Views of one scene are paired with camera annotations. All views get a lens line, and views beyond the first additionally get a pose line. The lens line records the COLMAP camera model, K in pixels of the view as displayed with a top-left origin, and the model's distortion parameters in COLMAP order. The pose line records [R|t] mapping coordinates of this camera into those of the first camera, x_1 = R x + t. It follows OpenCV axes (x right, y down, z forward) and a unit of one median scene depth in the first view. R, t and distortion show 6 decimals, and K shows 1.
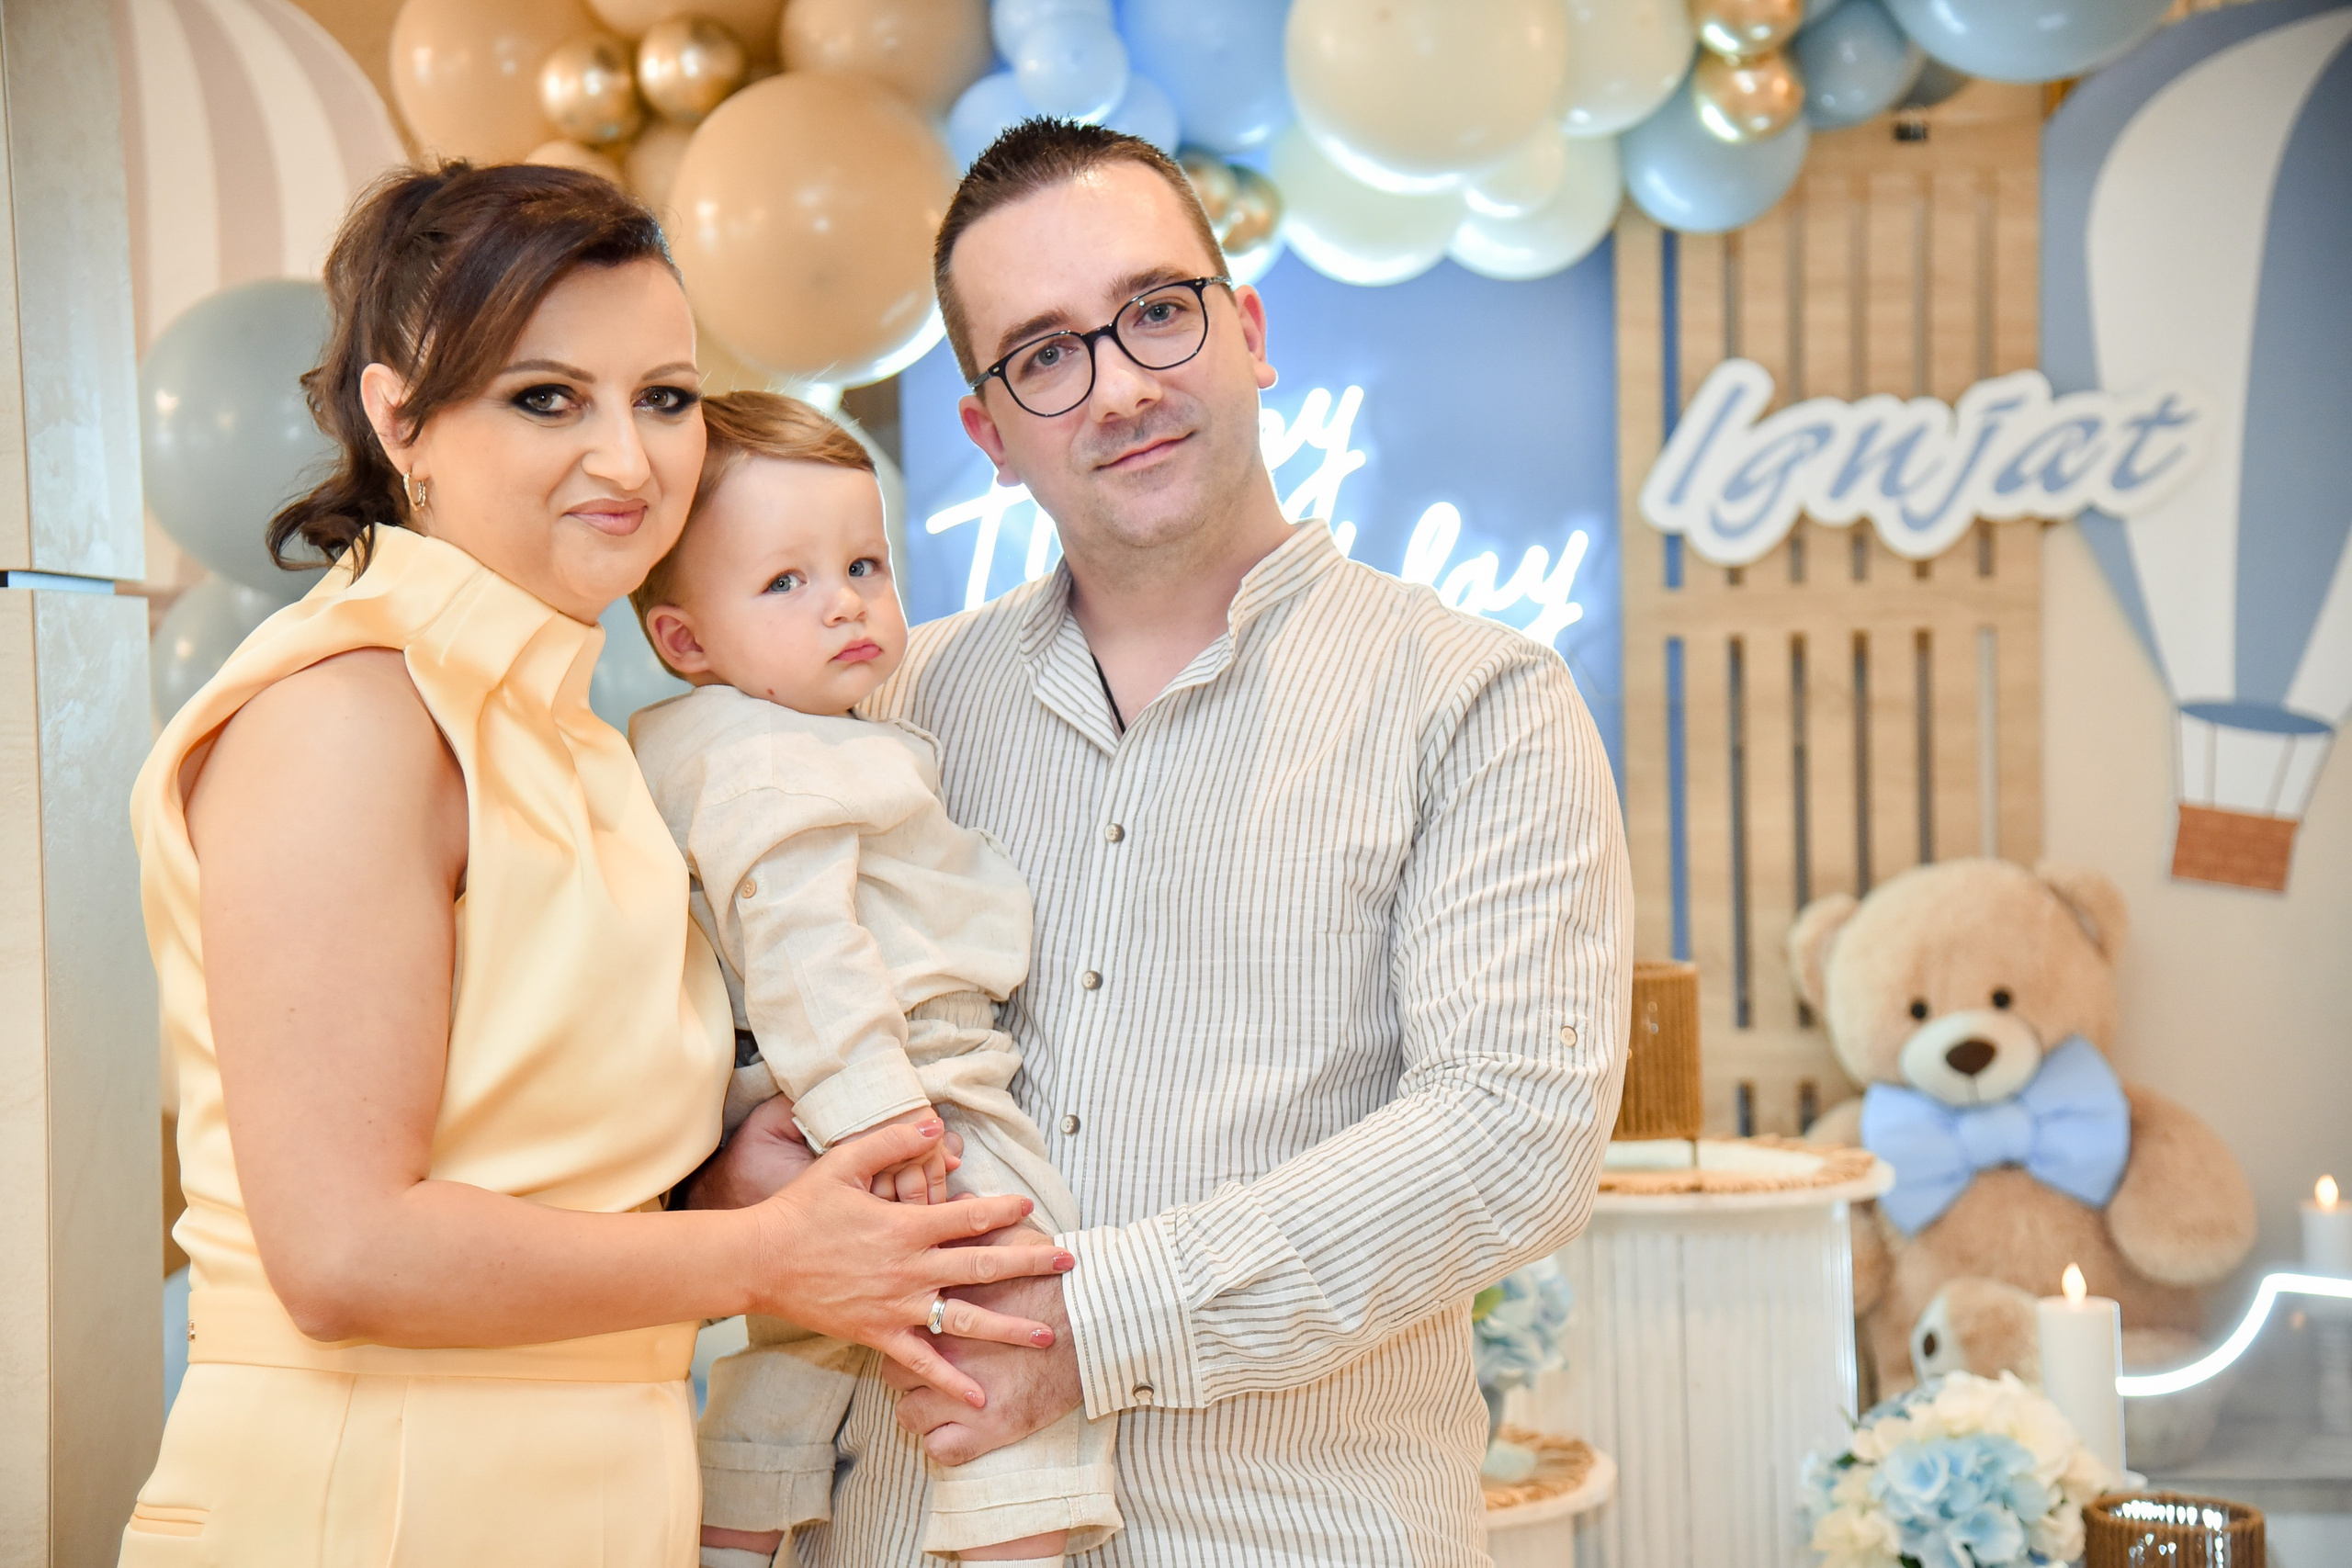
lens RADIAL K [[4247.8, 0, 1176.0], [0, 4247.8, 784.0], [0, 0, 1]] dist [0.482823, -0.052720]
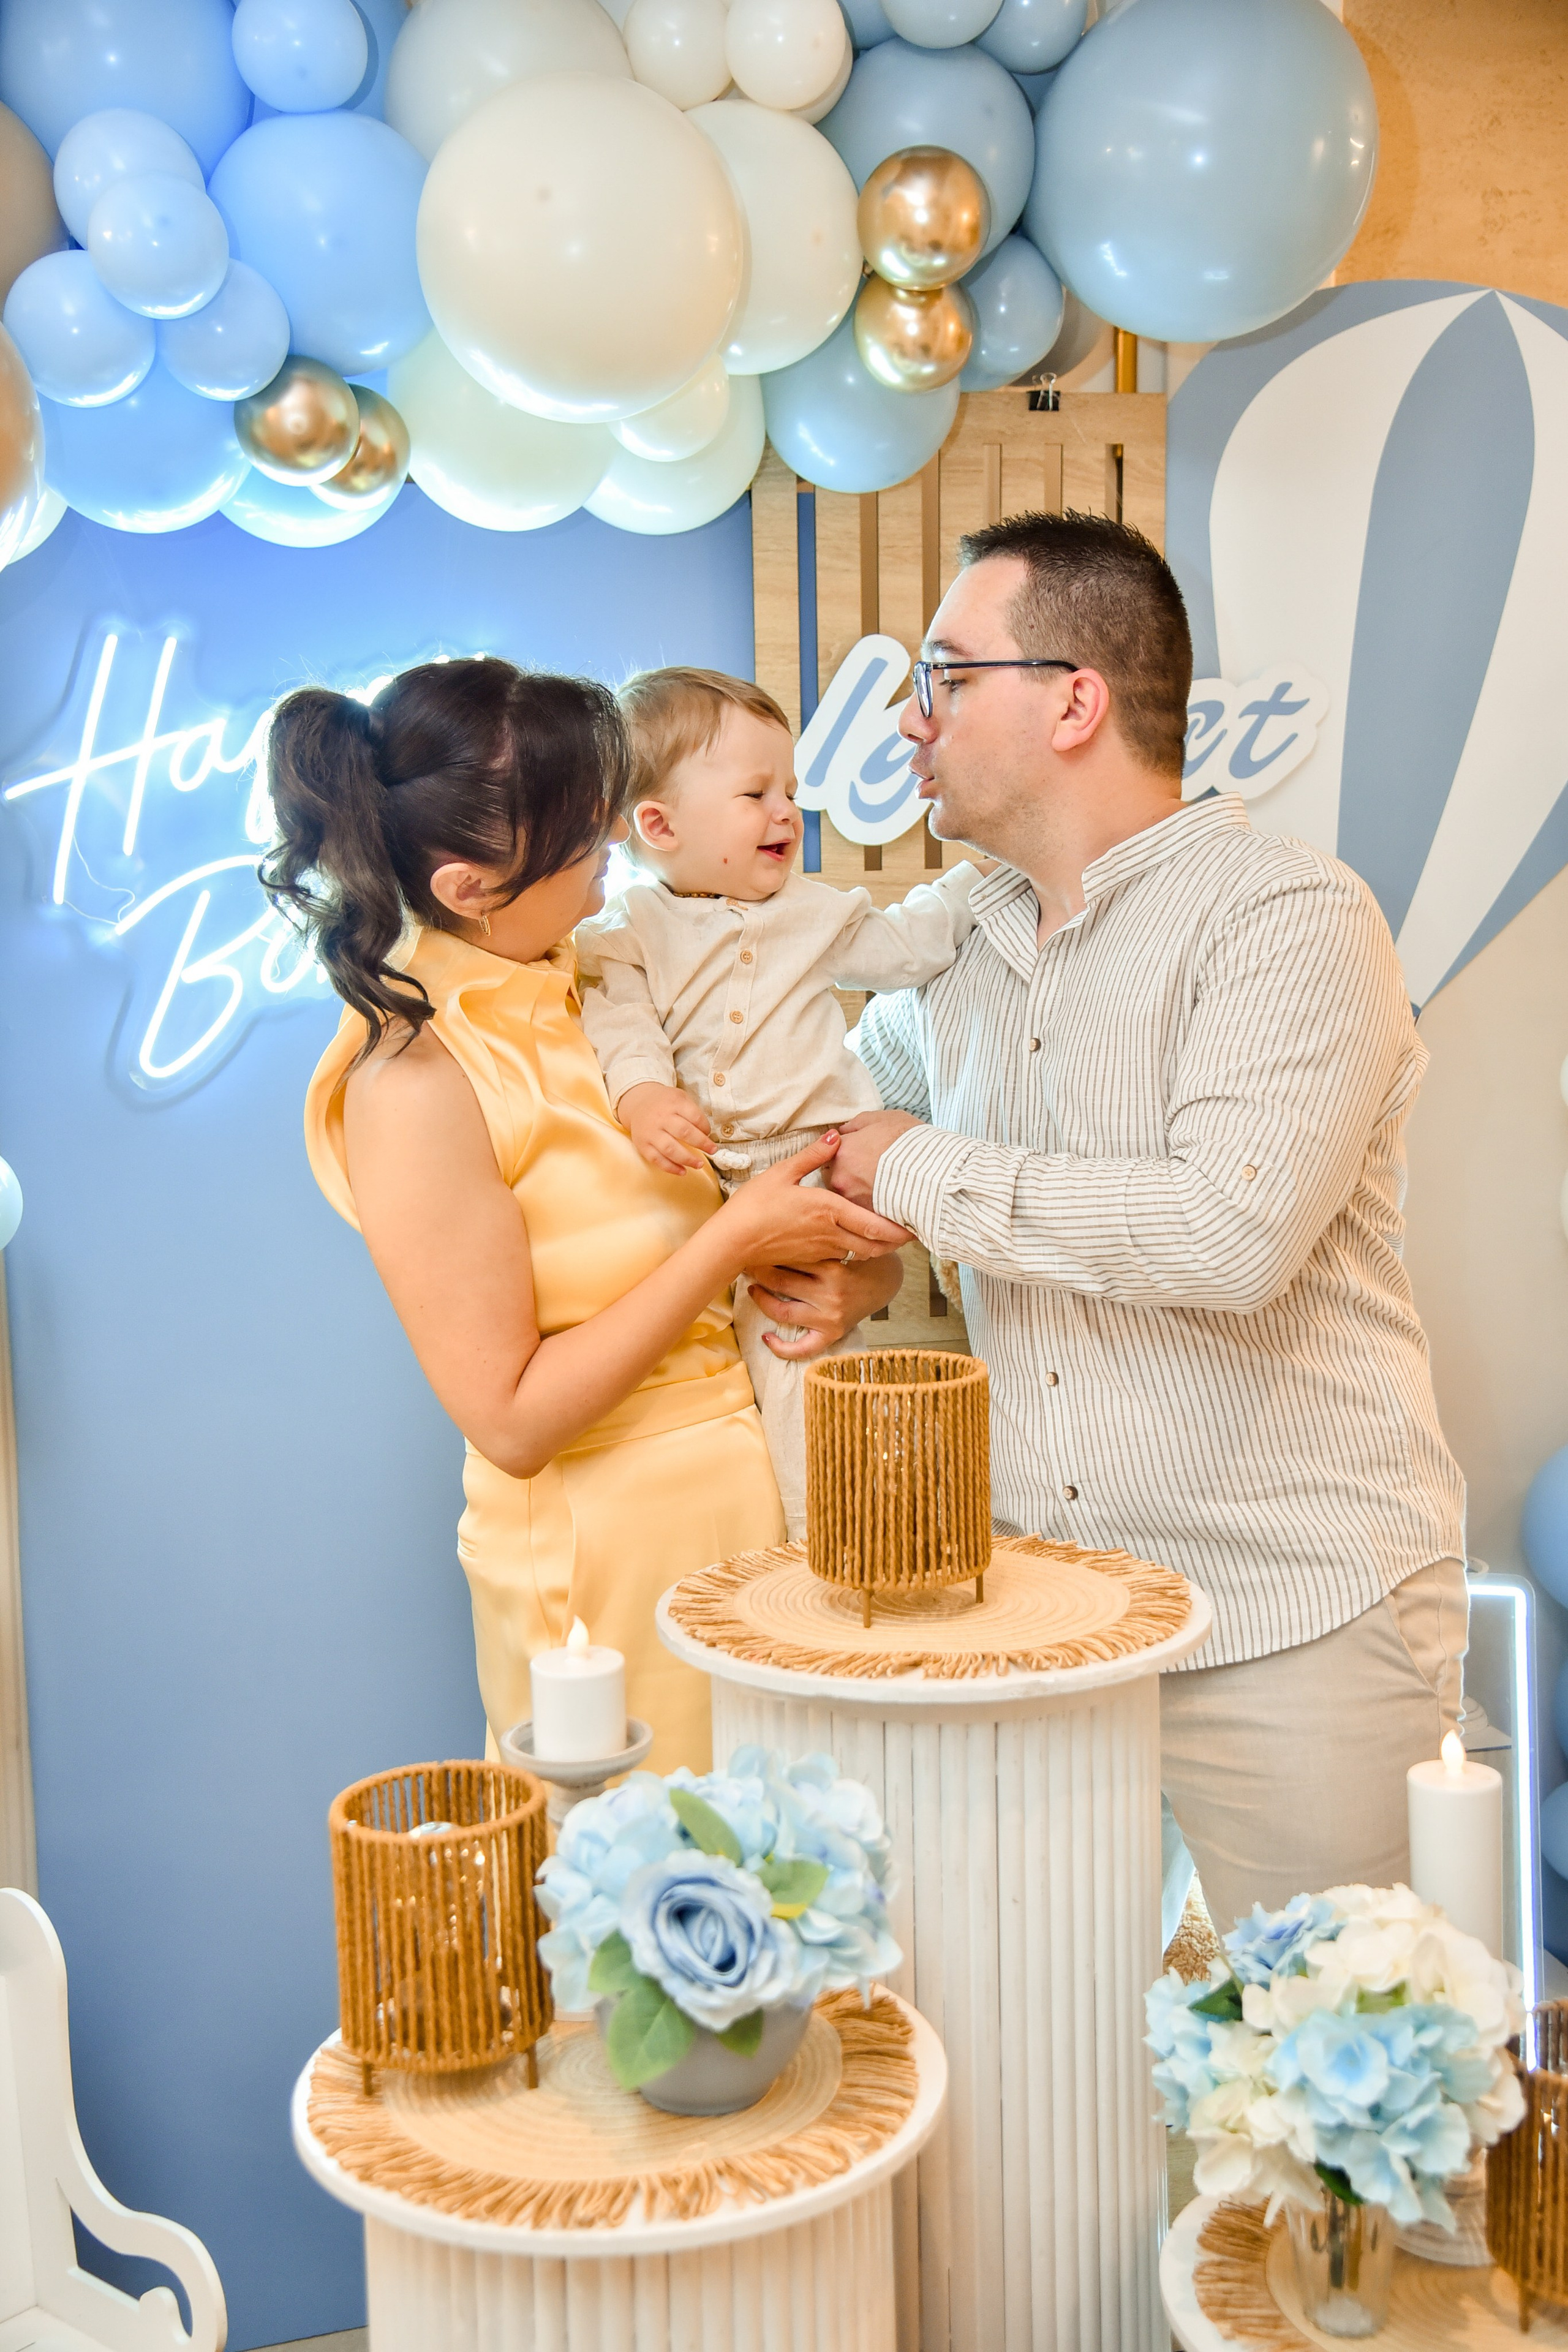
lens RADIAL K [[2769.7, 0, 784.0], [0, 2769.7, 1176.0], [0, 0, 1]] dist [0.151807, -0.000210]
pose [[0.979235, -0.020228, 0.201717, -0.018741], [0.003857, 0.996689, 0.081222, -0.029733], [-0.202692, -0.078758, 0.976070, 0.406568]]
